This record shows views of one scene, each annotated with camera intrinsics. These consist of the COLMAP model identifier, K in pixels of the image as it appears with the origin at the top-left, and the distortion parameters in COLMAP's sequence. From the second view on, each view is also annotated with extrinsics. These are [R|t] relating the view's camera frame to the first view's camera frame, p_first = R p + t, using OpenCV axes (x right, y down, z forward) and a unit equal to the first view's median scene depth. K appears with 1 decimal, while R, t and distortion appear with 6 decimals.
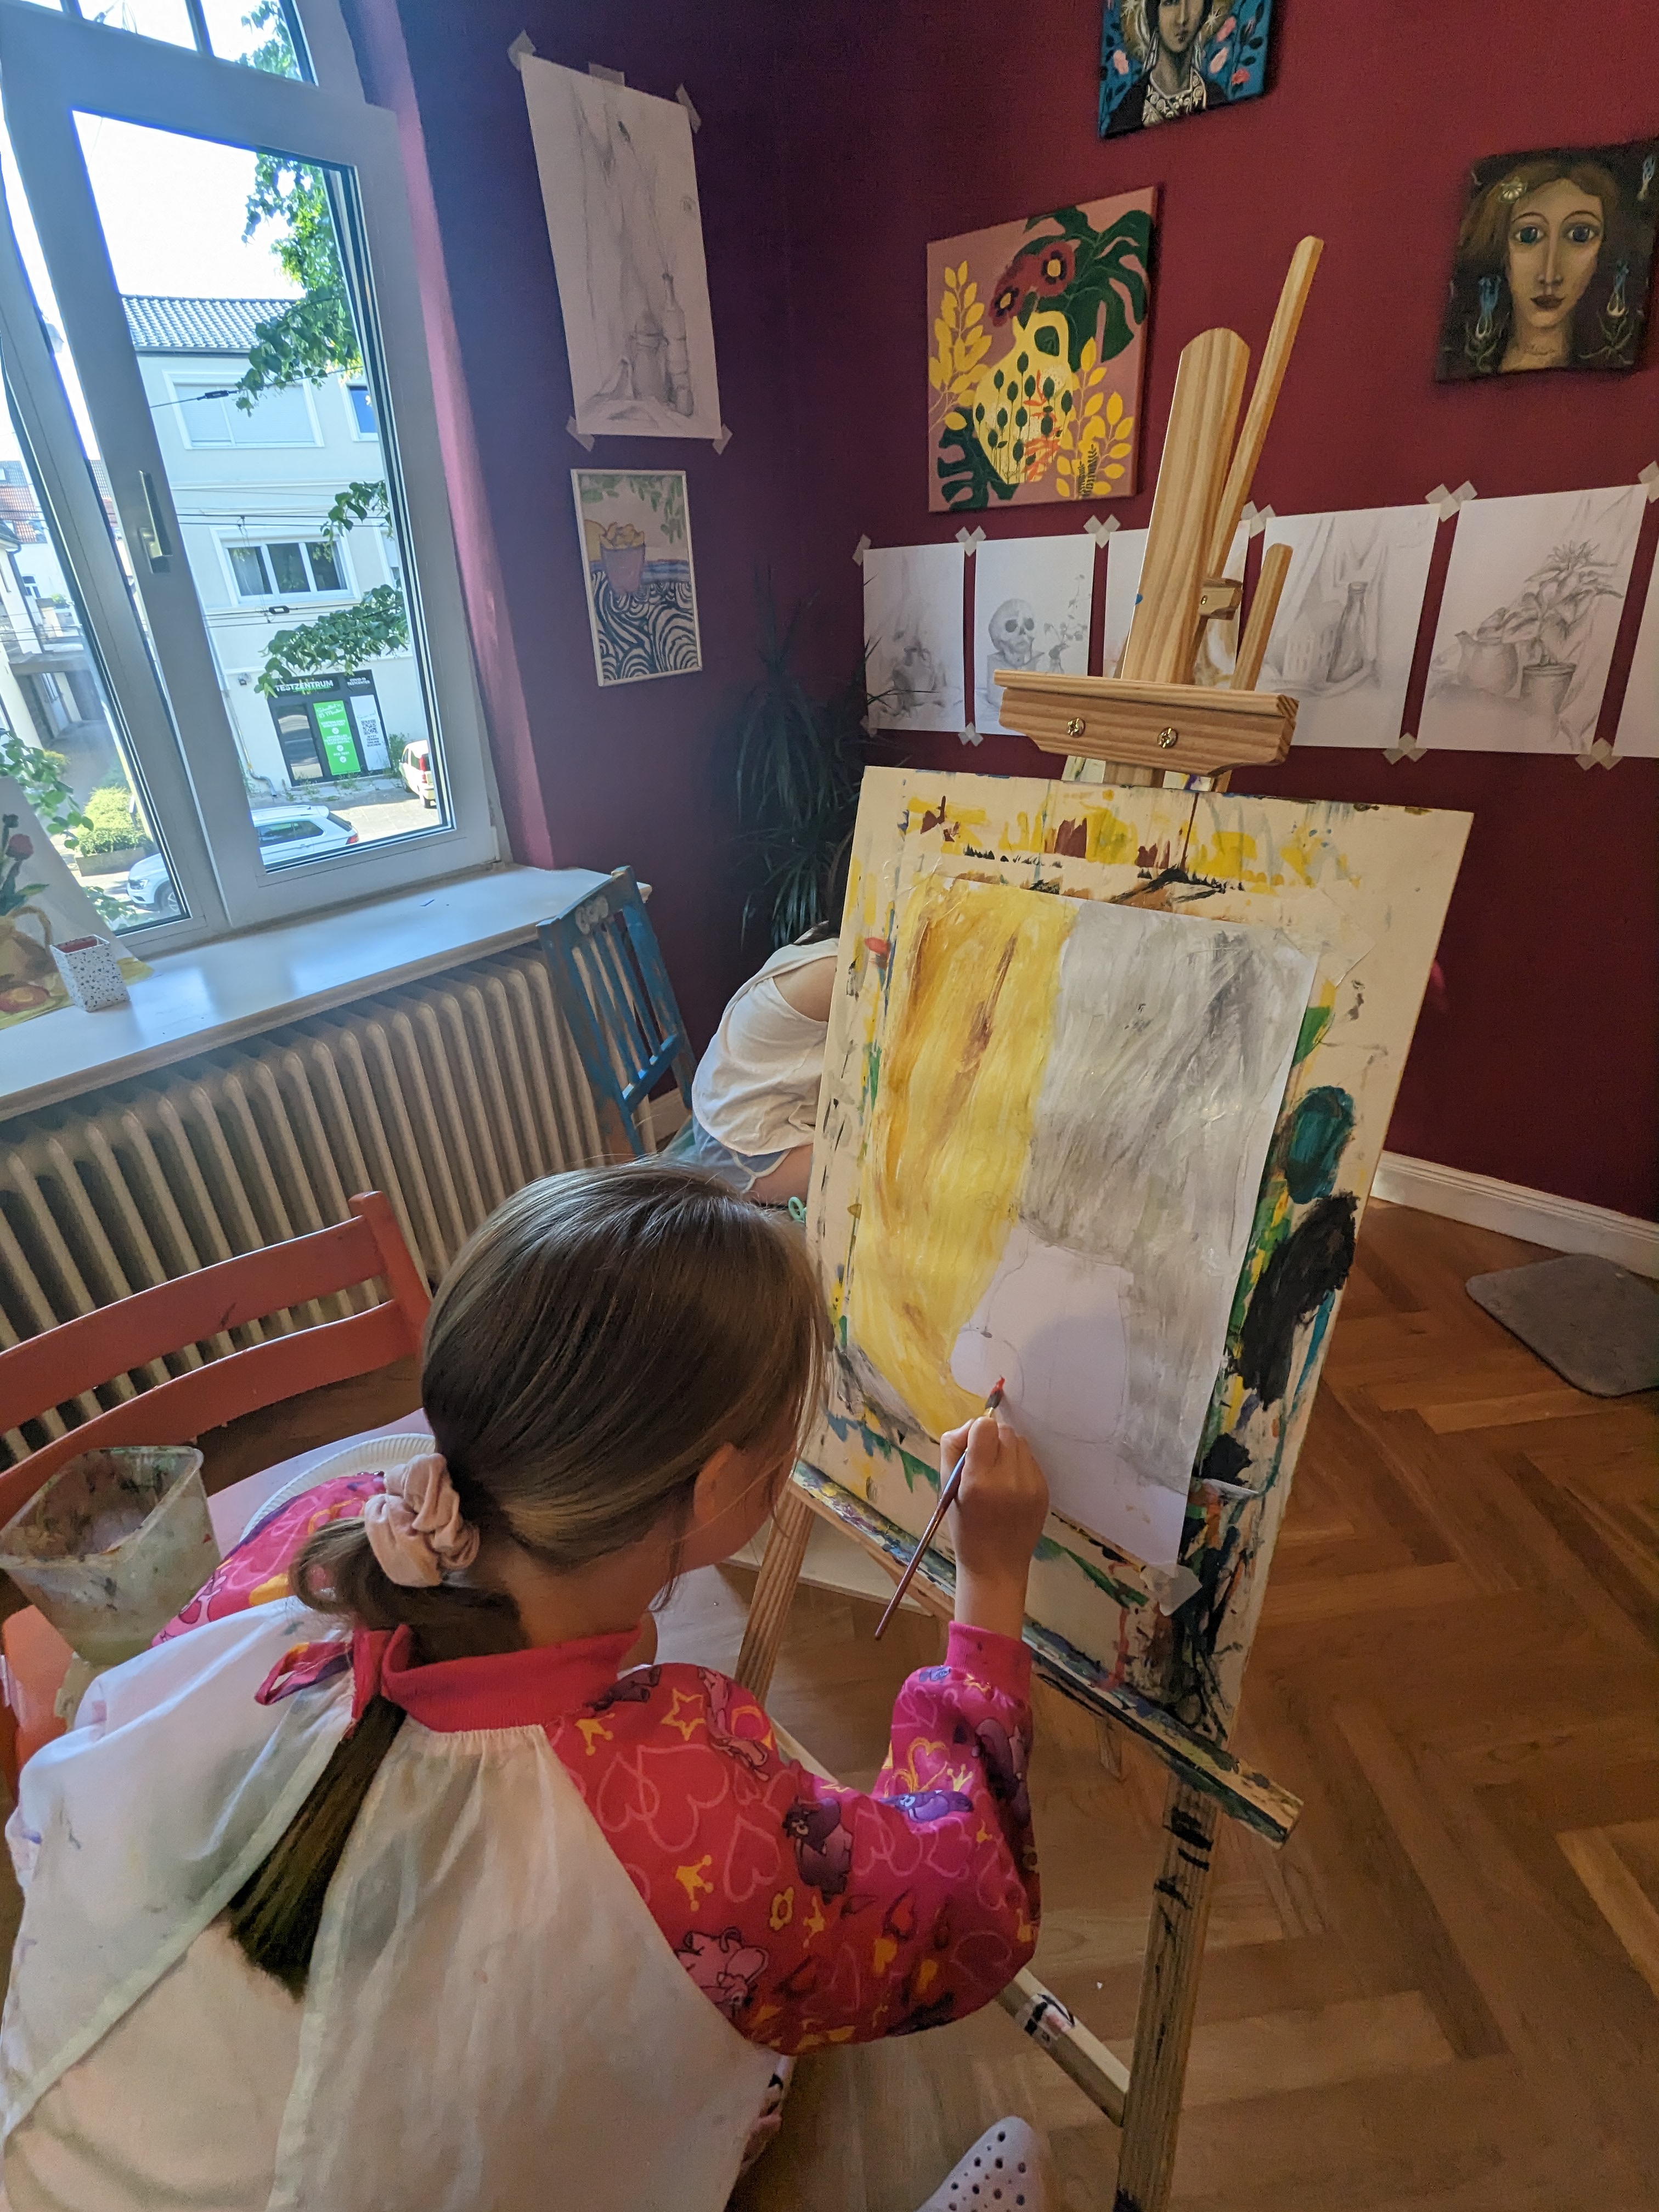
lens RADIAL K [[1057.7, 0, 829.5], [0, 1057.7, 1106.0], [0, 0, 1]] dist [-0.000550, 0.000166]
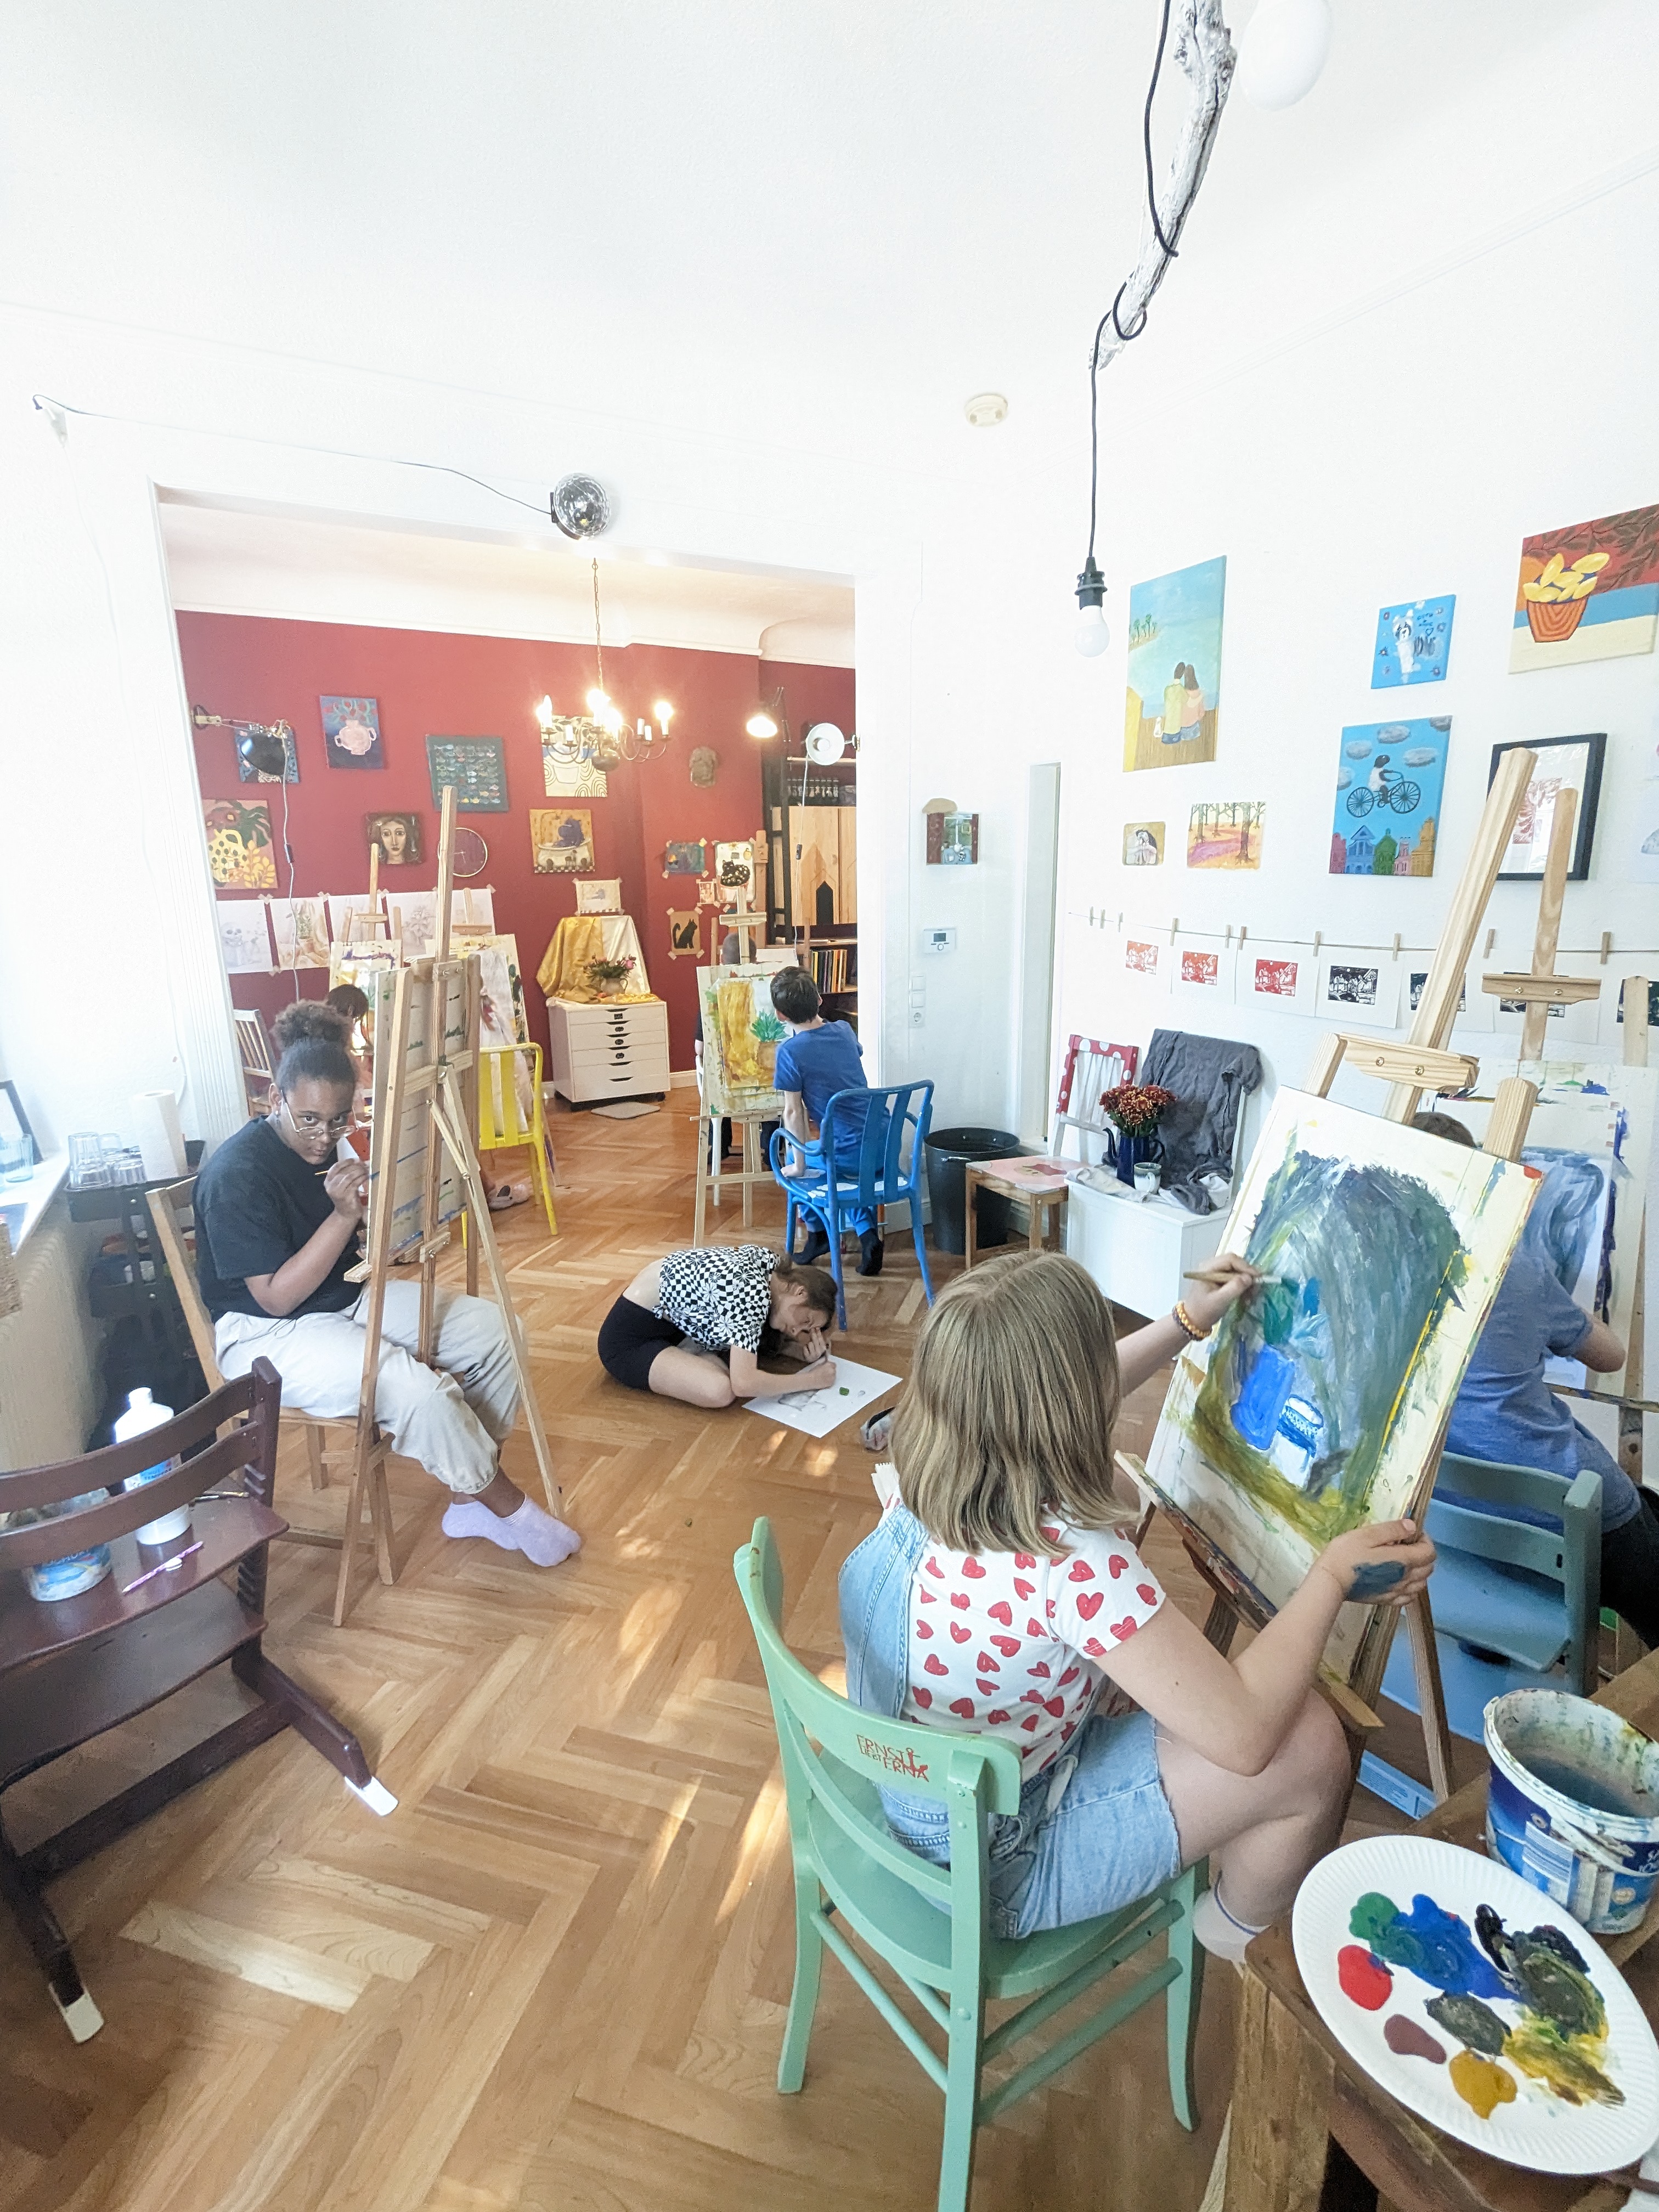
lens RADIAL K [[1057.7, 0, 829.5], [0, 1057.7, 1106.0], [0, 0, 1]] dist [-0.000550, 0.000166]
pose [[0.394561, -0.168480, 0.903292, -1.834564], [0.415608, 0.909466, -0.011907, 0.623667], [-0.819507, 0.380114, 0.428862, -1.247140]]
